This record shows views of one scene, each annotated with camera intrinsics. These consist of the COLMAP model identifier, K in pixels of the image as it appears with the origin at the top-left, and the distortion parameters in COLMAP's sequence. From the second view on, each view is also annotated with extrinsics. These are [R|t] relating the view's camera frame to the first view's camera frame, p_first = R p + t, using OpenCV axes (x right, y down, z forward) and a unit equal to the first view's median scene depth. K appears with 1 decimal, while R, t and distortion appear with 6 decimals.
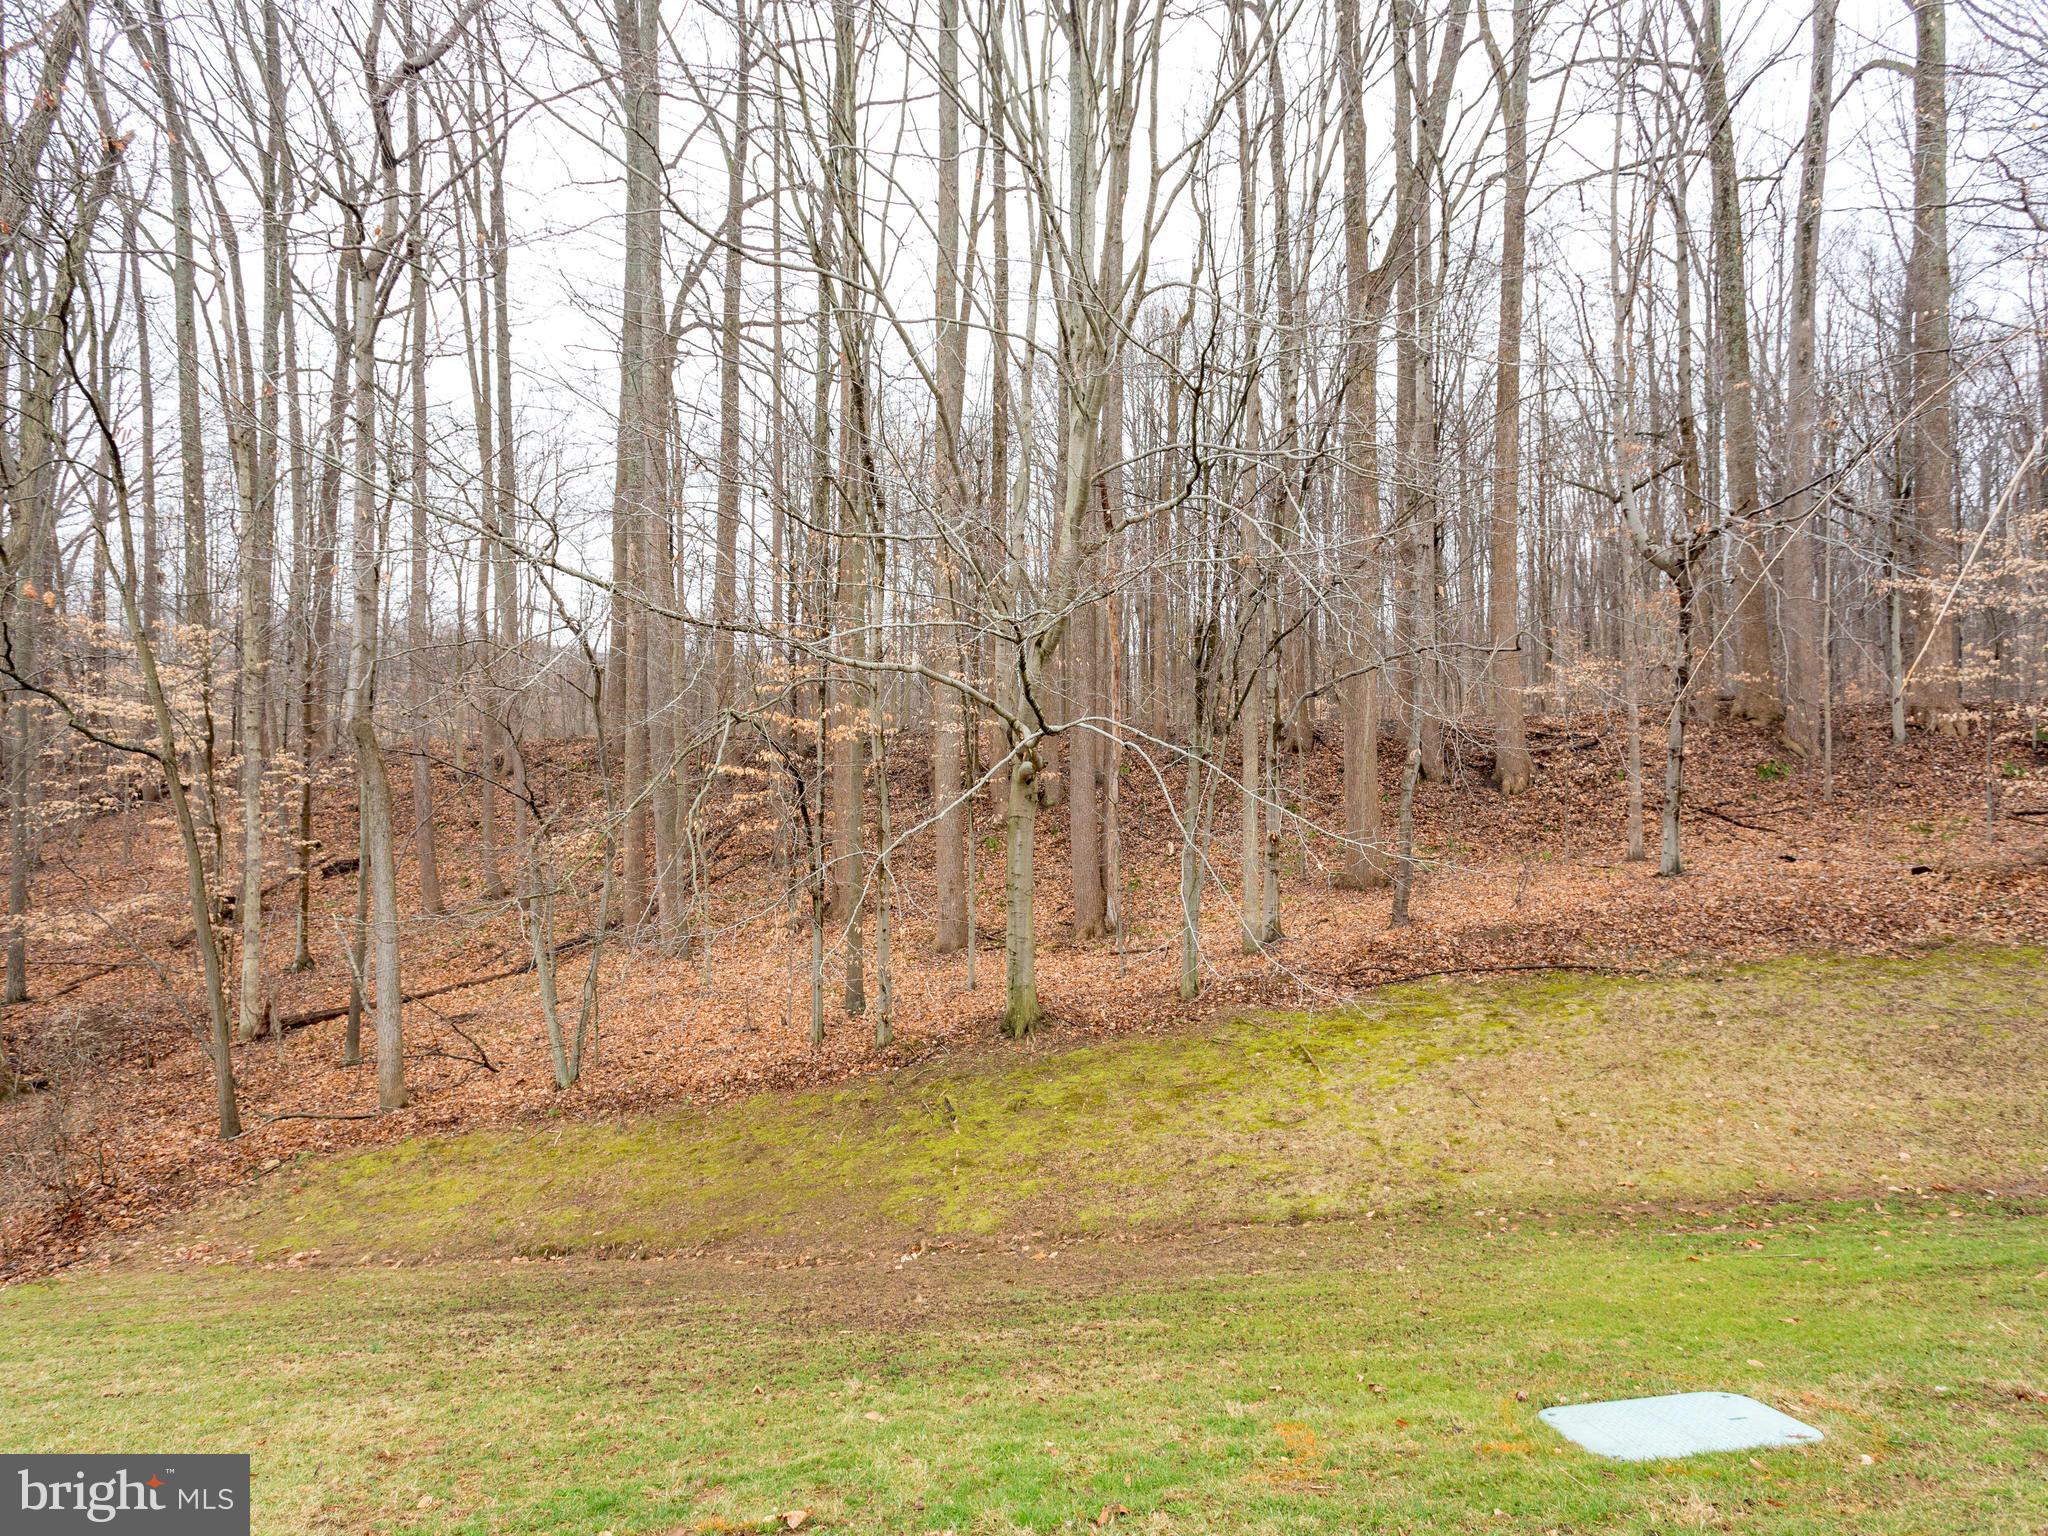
lens RADIAL K [[1101.1, 0, 1030.1], [0, 1101.1, 761.9], [0, 0, 1]] dist [-0.000485, 0.001417]
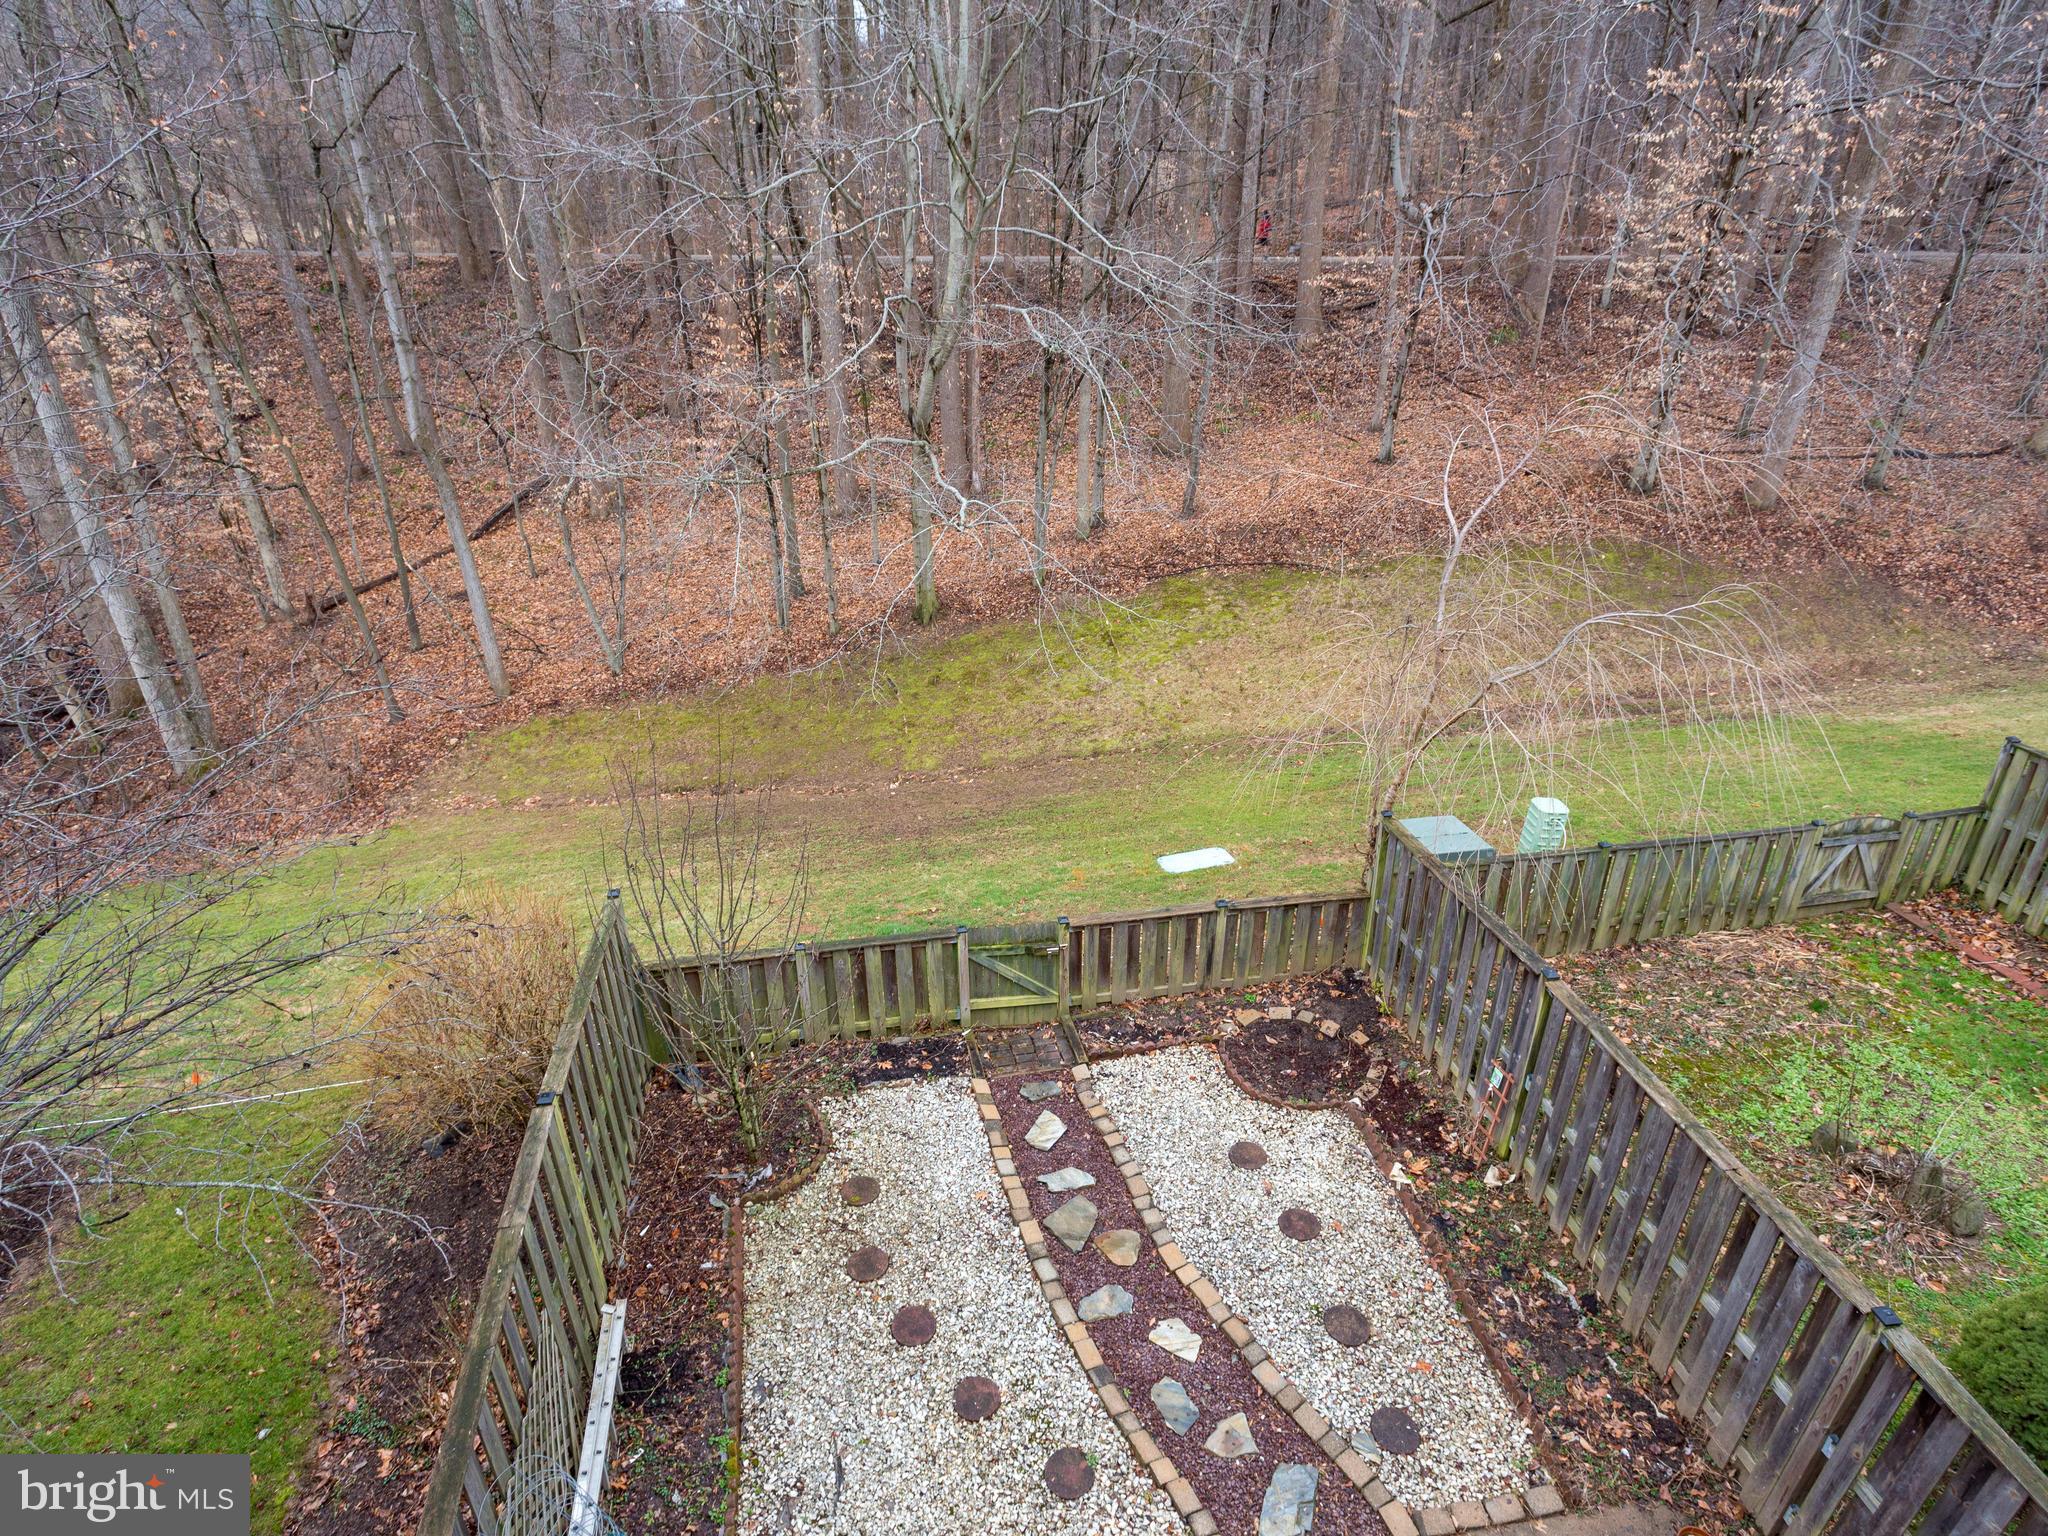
lens RADIAL K [[1101.1, 0, 1038.7], [0, 1101.1, 775.5], [0, 0, 1]] dist [-0.000485, 0.001417]
pose [[0.988871, -0.070253, 0.131143, -0.079611], [-0.004067, 0.868389, 0.495867, -0.360200], [-0.148719, -0.490882, 0.858439, -0.468178]]
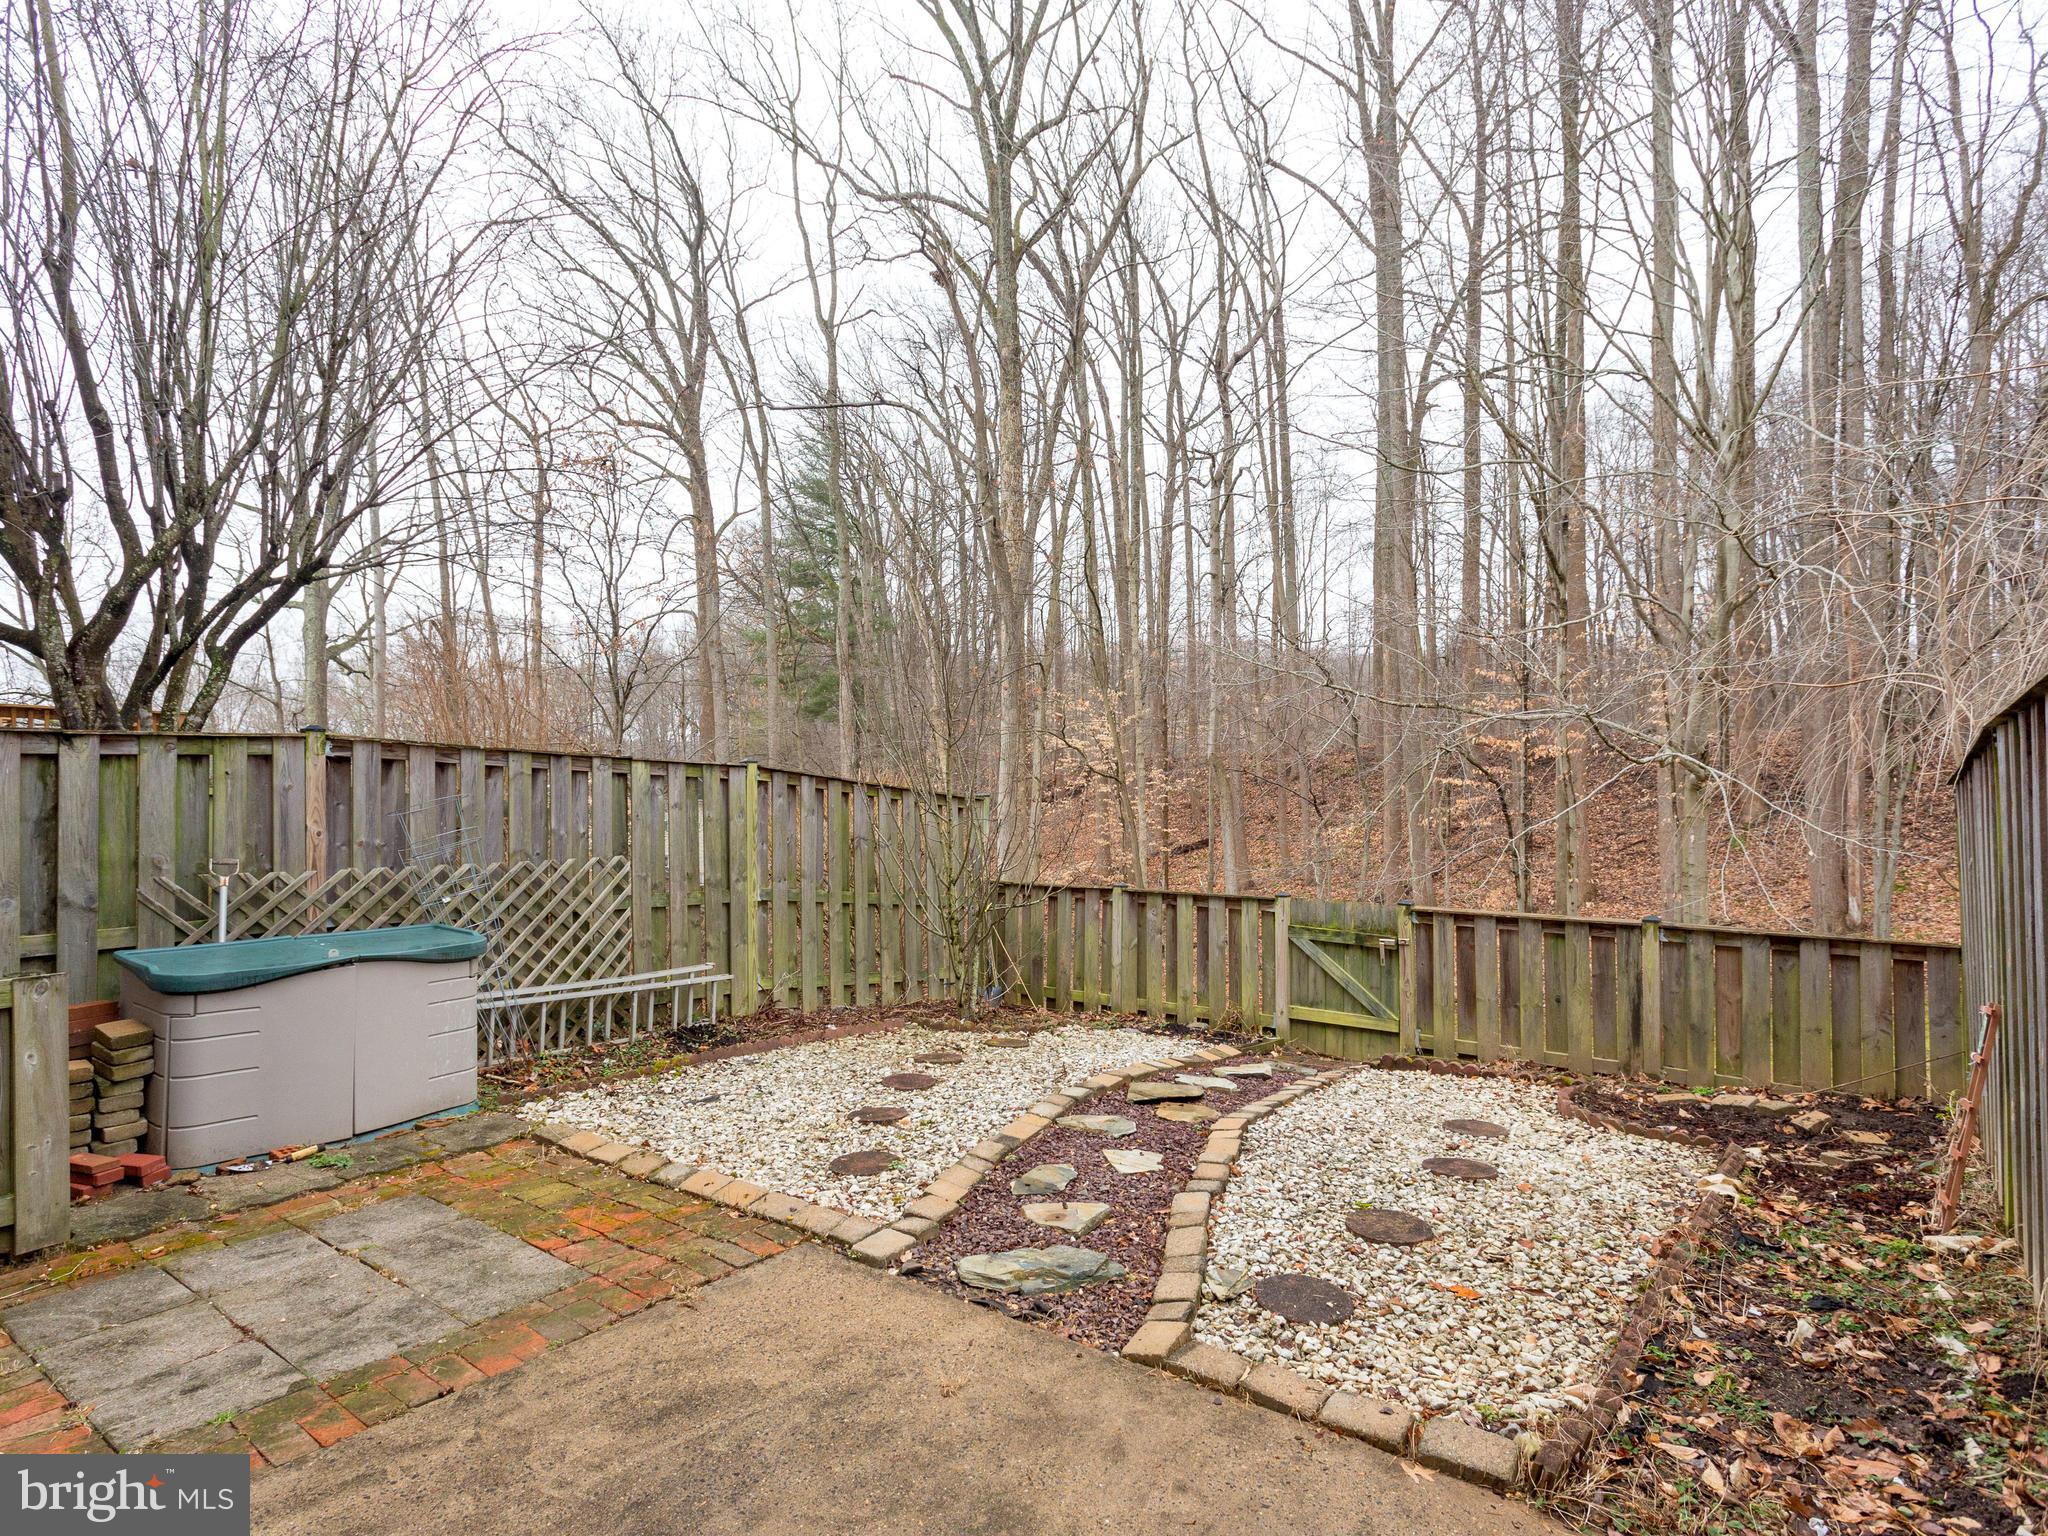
lens RADIAL K [[1101.1, 0, 1033.0], [0, 1101.1, 771.2], [0, 0, 1]] dist [-0.000485, 0.001417]
pose [[0.782491, -0.013089, -0.622524, 0.193790], [0.020029, 0.999791, 0.004154, -0.024225], [0.622339, -0.015719, 0.782590, -0.442397]]
